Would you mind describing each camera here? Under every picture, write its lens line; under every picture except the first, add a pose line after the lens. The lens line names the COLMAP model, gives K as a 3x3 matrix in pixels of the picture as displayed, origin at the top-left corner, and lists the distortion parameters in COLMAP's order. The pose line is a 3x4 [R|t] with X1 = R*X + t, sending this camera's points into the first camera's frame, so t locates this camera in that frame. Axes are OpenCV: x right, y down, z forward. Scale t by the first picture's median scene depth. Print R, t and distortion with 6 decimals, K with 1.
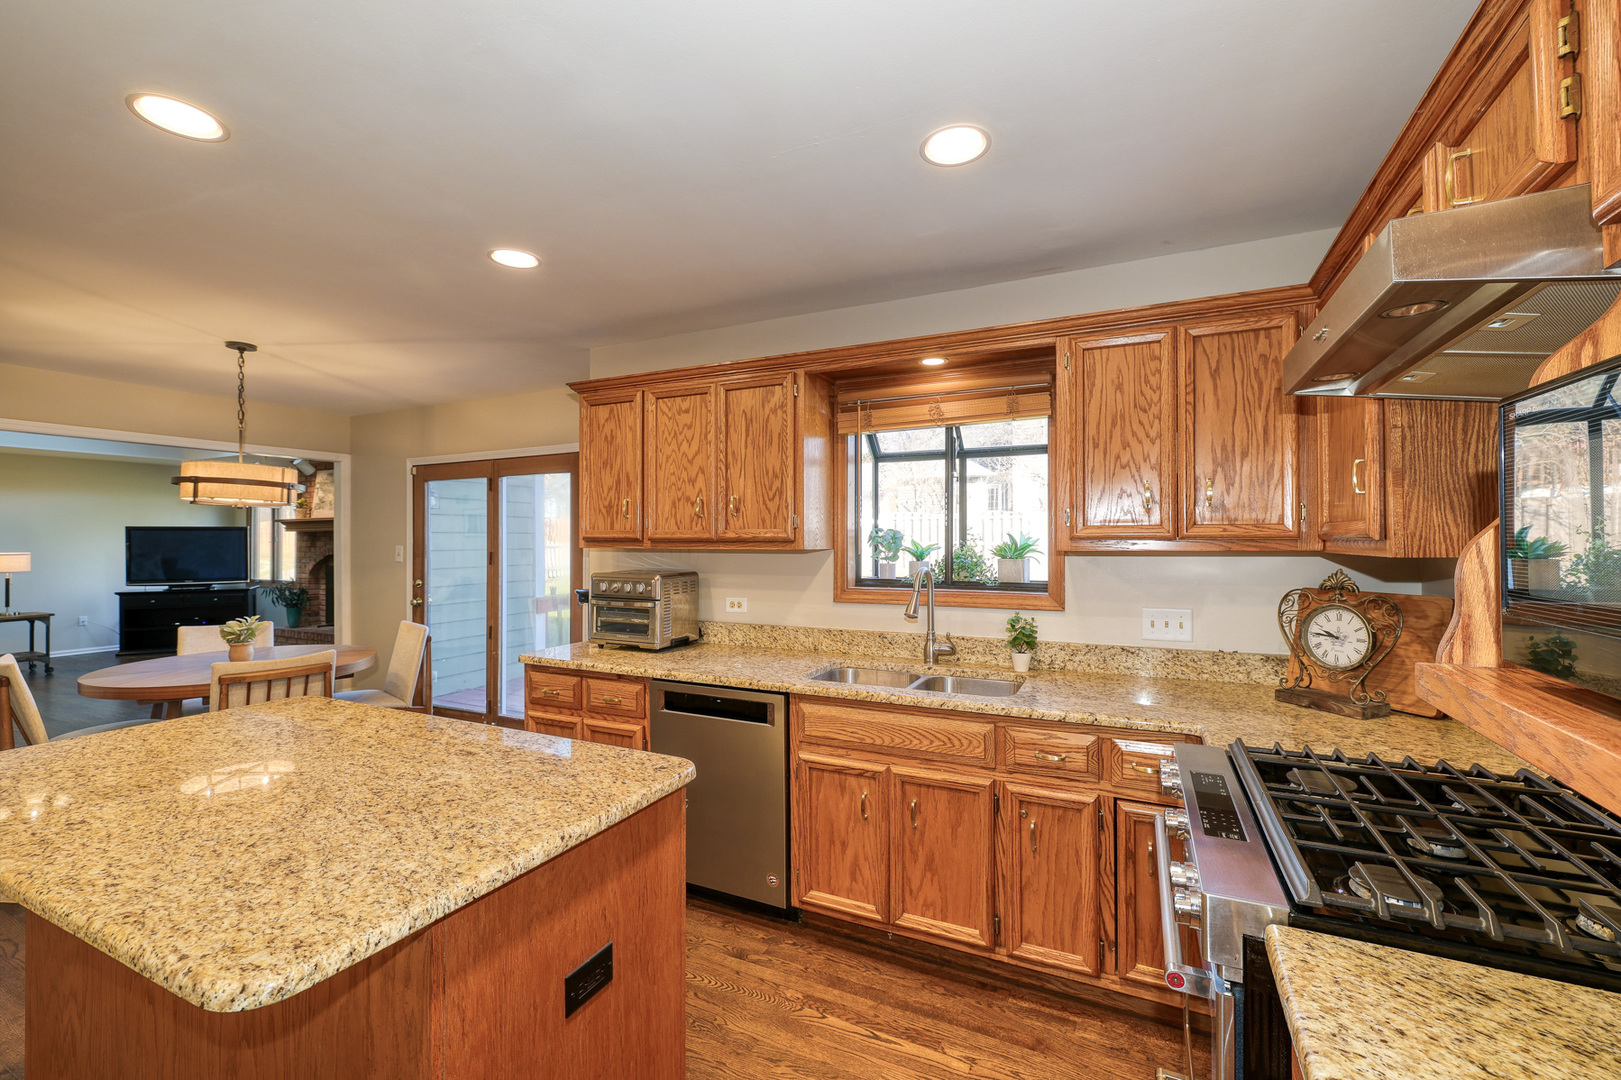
lens RADIAL K [[673.1, 0, 815.6], [0, 673.1, 536.4], [0, 0, 1]] dist [0.000795, 0.000566]
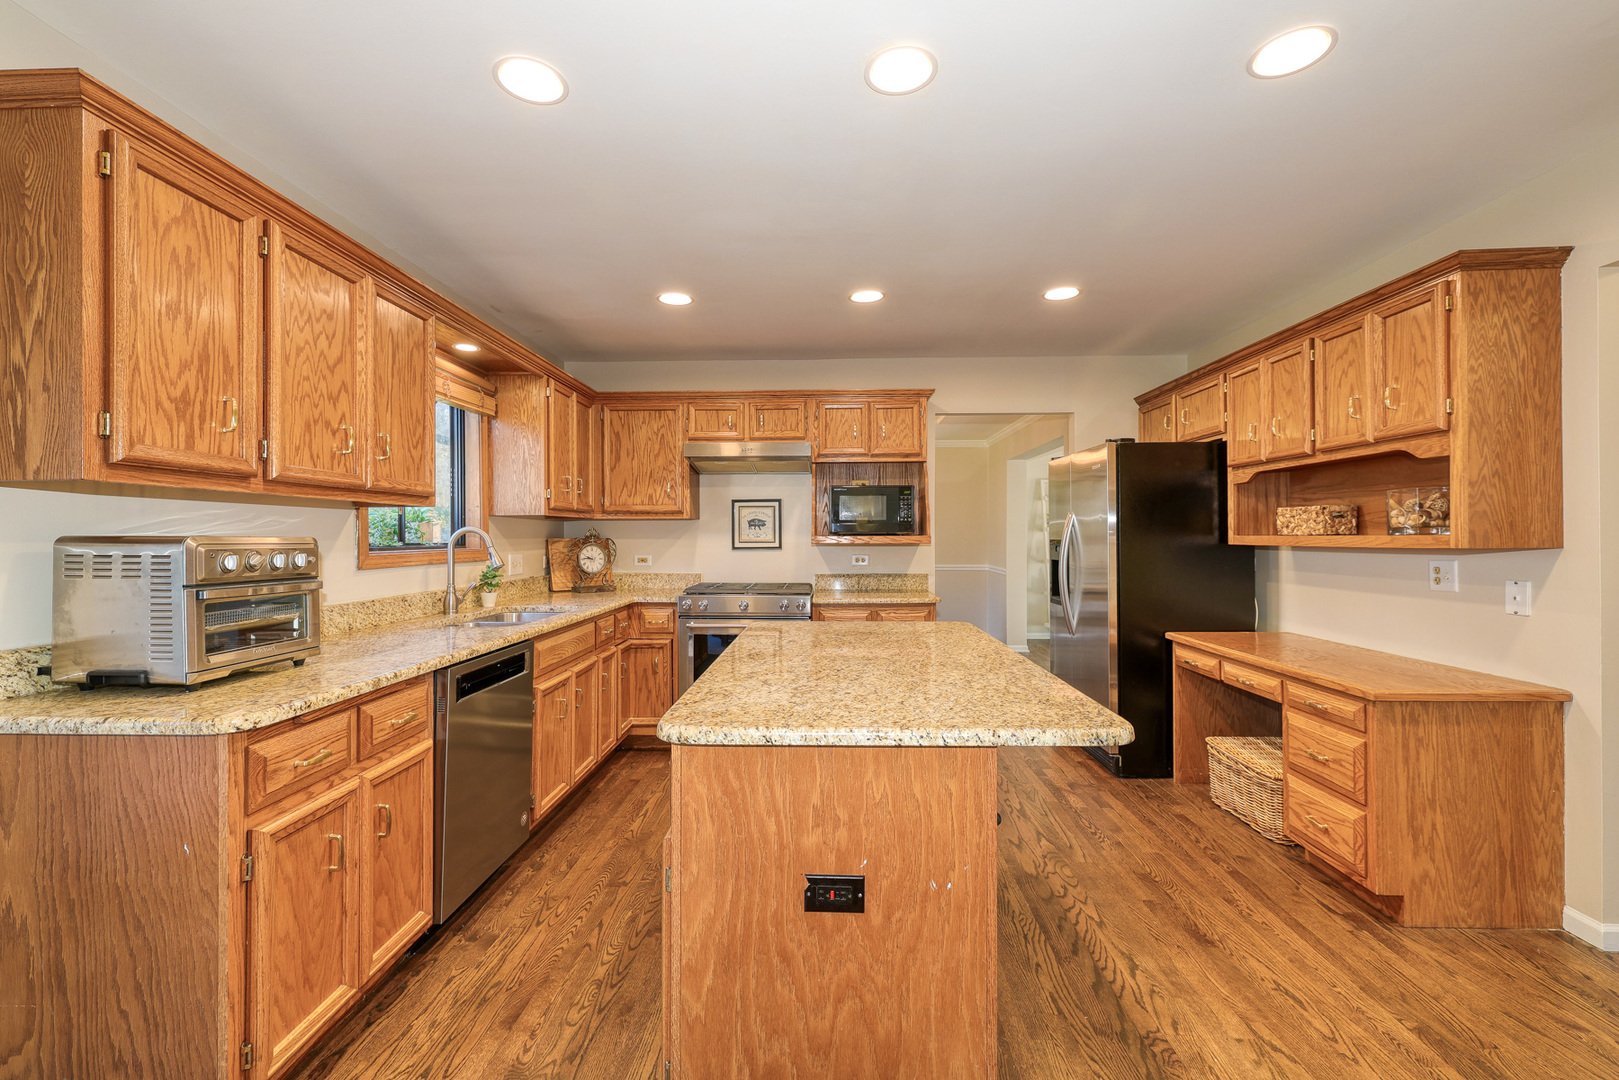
lens RADIAL K [[672.3, 0, 823.5], [0, 672.3, 532.5], [0, 0, 1]] dist [0.000795, 0.000566]
pose [[-0.414259, 0.009584, 0.910109, -0.999191], [0.002128, 0.999952, -0.009562, 0.059955], [-0.910157, -0.002025, -0.414259, 0.825713]]
